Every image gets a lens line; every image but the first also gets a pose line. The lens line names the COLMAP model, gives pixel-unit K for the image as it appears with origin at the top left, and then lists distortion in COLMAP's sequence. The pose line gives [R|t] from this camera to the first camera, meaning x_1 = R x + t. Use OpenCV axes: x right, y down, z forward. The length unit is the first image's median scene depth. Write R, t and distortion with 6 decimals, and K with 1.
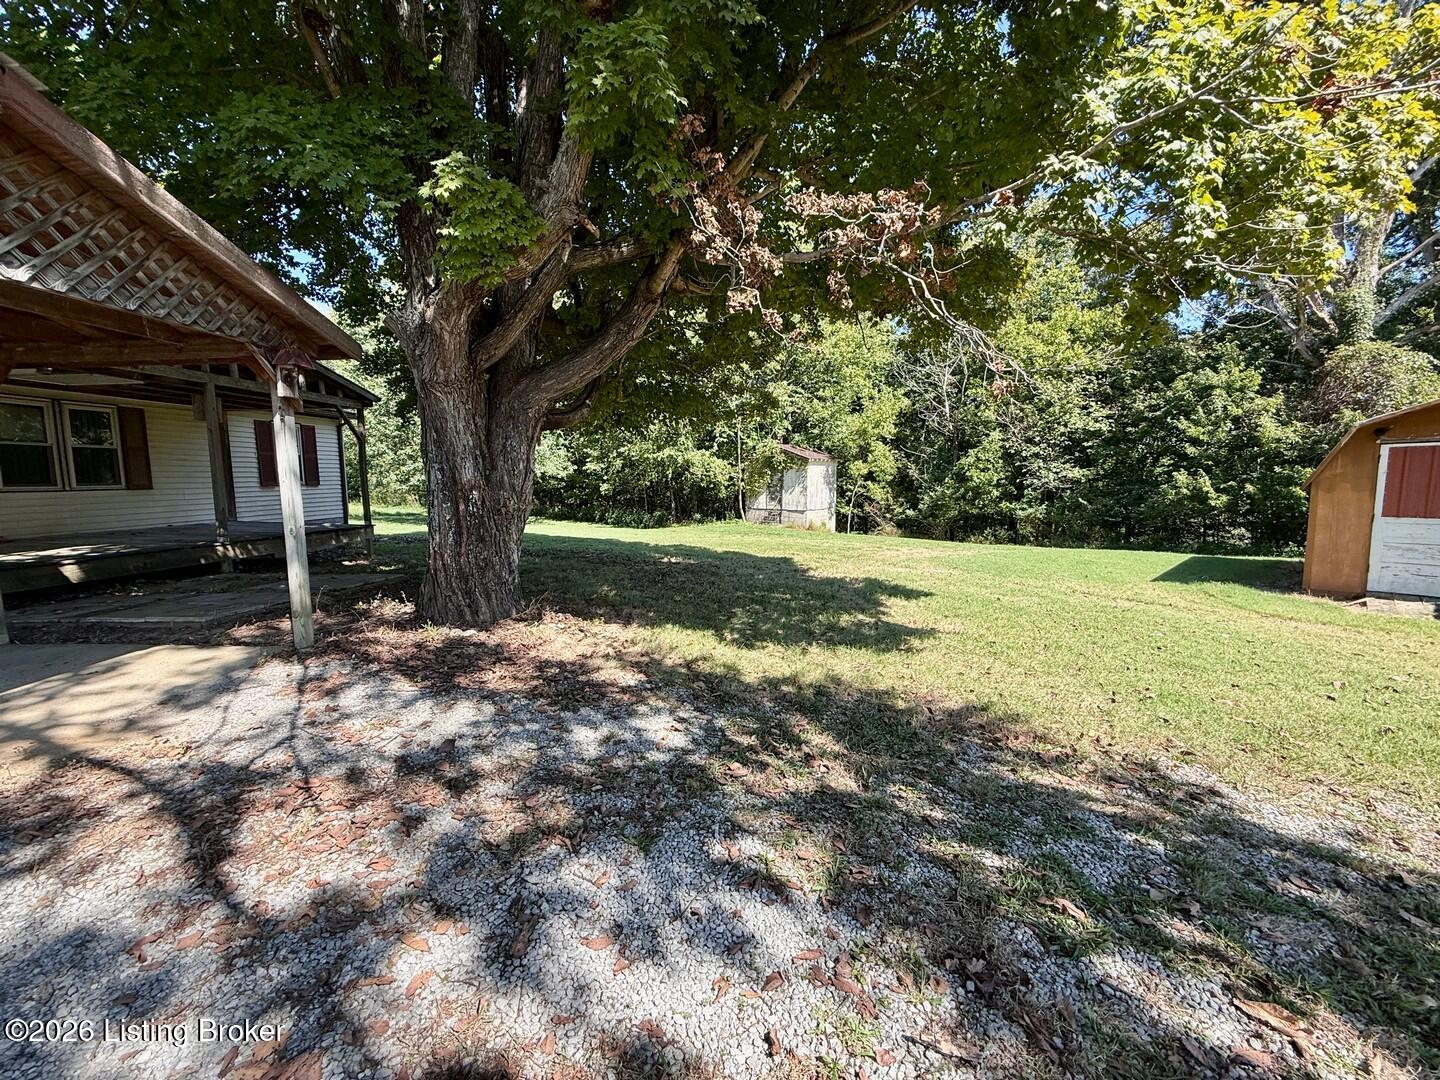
lens RADIAL K [[578.9, 0, 717.5], [0, 578.9, 536.9], [0, 0, 1]] dist [0.000444, 0.000033]
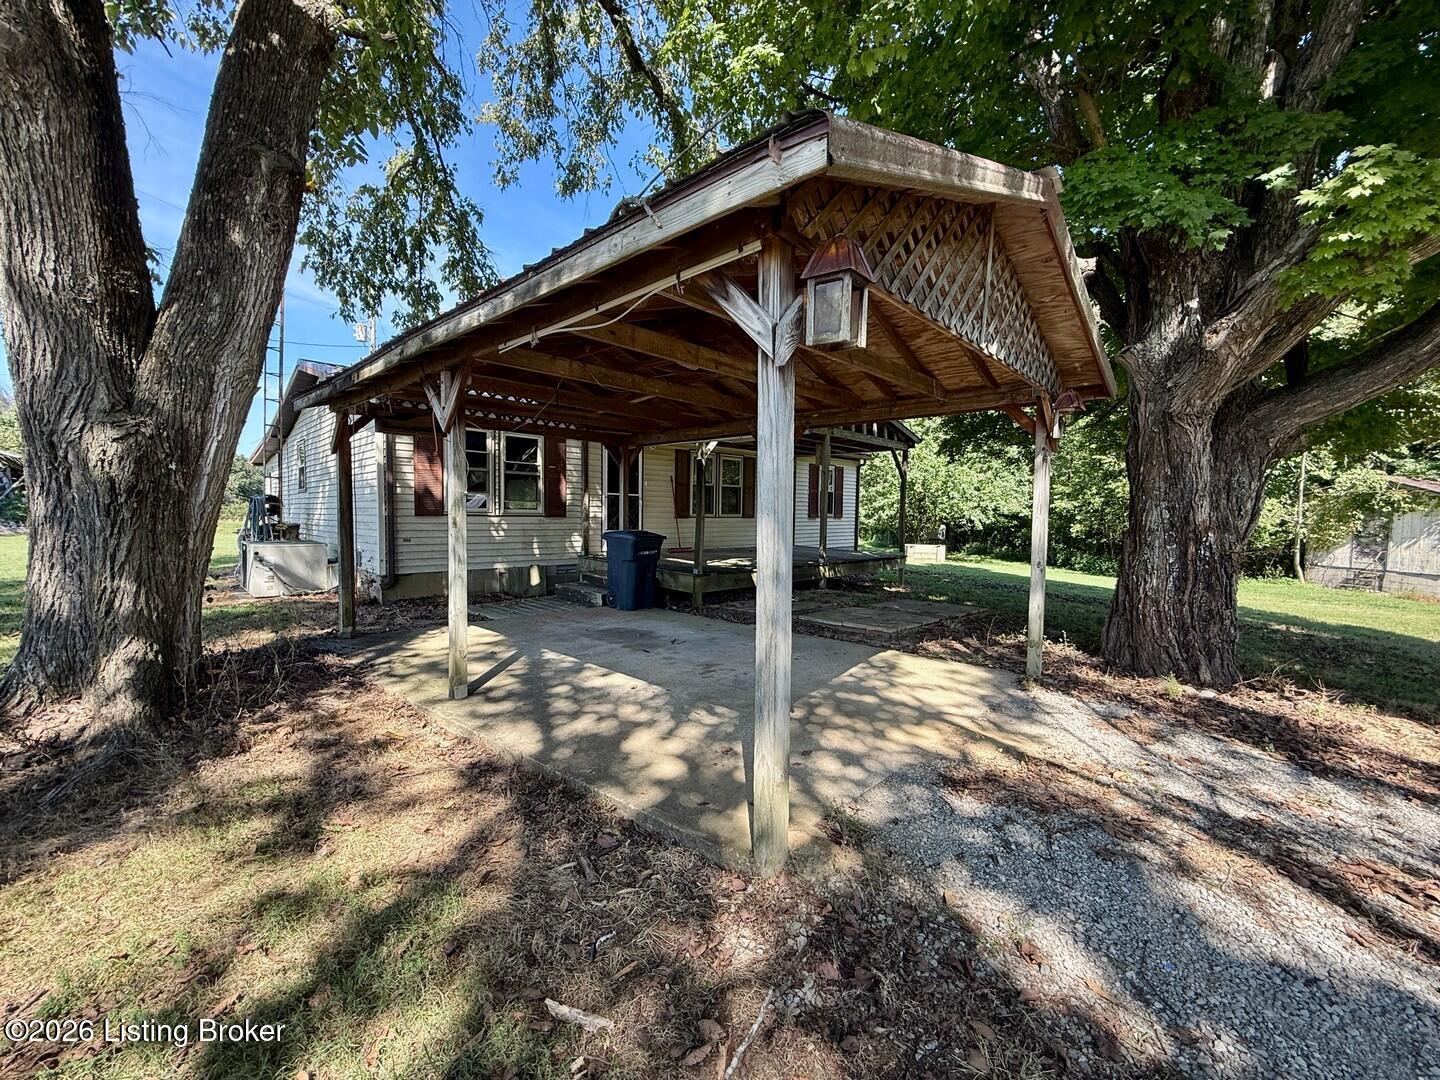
lens RADIAL K [[578.9, 0, 719.4], [0, 578.9, 540.3], [0, 0, 1]] dist [0.000444, 0.000033]
pose [[0.772754, 0.051086, -0.632646, -0.624937], [-0.086919, 0.995882, -0.025751, 0.028771], [0.628725, 0.074889, 0.774013, -0.226510]]
